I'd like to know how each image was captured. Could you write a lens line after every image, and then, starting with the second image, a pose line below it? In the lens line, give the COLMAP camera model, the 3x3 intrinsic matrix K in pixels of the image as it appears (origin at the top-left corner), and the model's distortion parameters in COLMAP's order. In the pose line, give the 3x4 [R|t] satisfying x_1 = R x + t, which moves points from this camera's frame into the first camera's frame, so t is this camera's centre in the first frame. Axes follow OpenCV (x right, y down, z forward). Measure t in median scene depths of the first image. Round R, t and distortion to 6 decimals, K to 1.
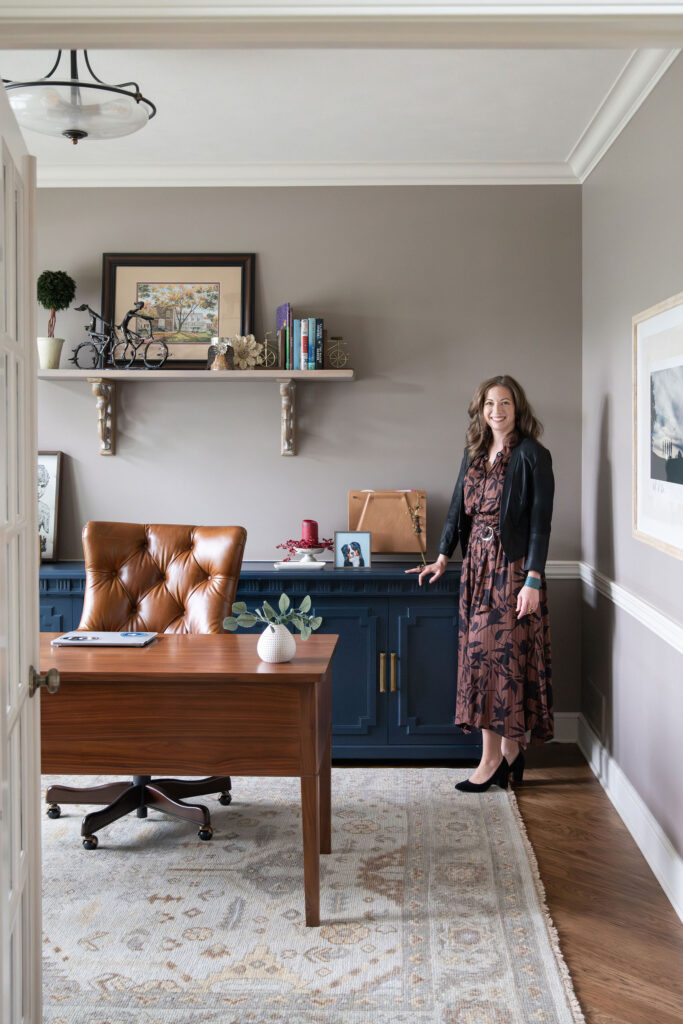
lens RADIAL K [[1039.0, 0, 345.6], [0, 1039.0, 488.1], [0, 0, 1]] dist [-0.007215, 0.002284]
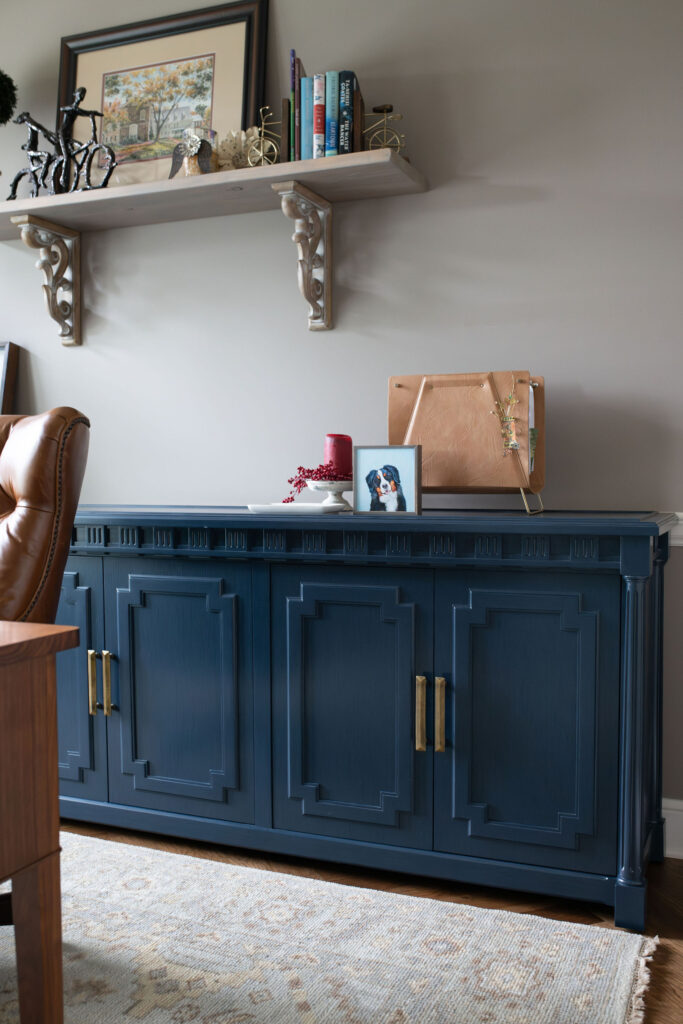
lens RADIAL K [[981.0, 0, 342.8], [0, 981.0, 510.9], [0, 0, 1]] dist [-0.068062, 0.093870]
pose [[0.942398, 0.014221, -0.334190, 0.154703], [-0.009696, 0.999837, 0.015206, 0.067435], [0.334352, -0.011090, 0.942383, 0.509976]]
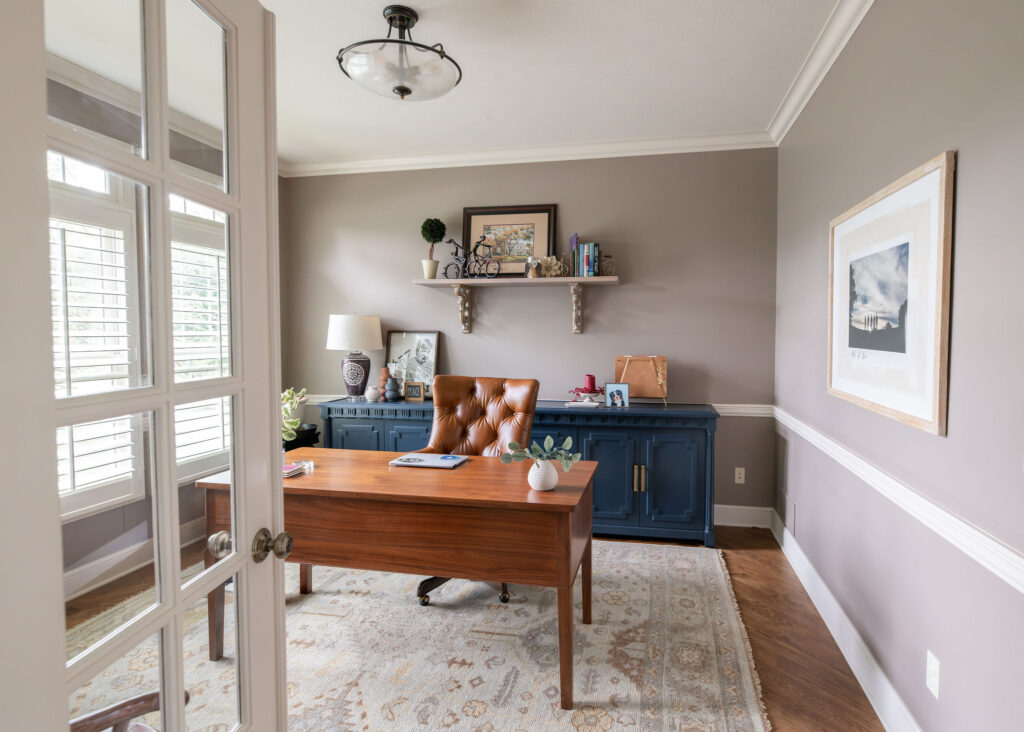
lens RADIAL K [[514.9, 0, 556.5], [0, 514.9, 356.7], [0, 0, 1]] dist [0.001002, -0.000461]
pose [[0.990088, 0.007085, -0.140270, 0.024226], [-0.006715, 0.999973, 0.003113, 0.001709], [0.140288, -0.002141, 0.990108, 0.244376]]
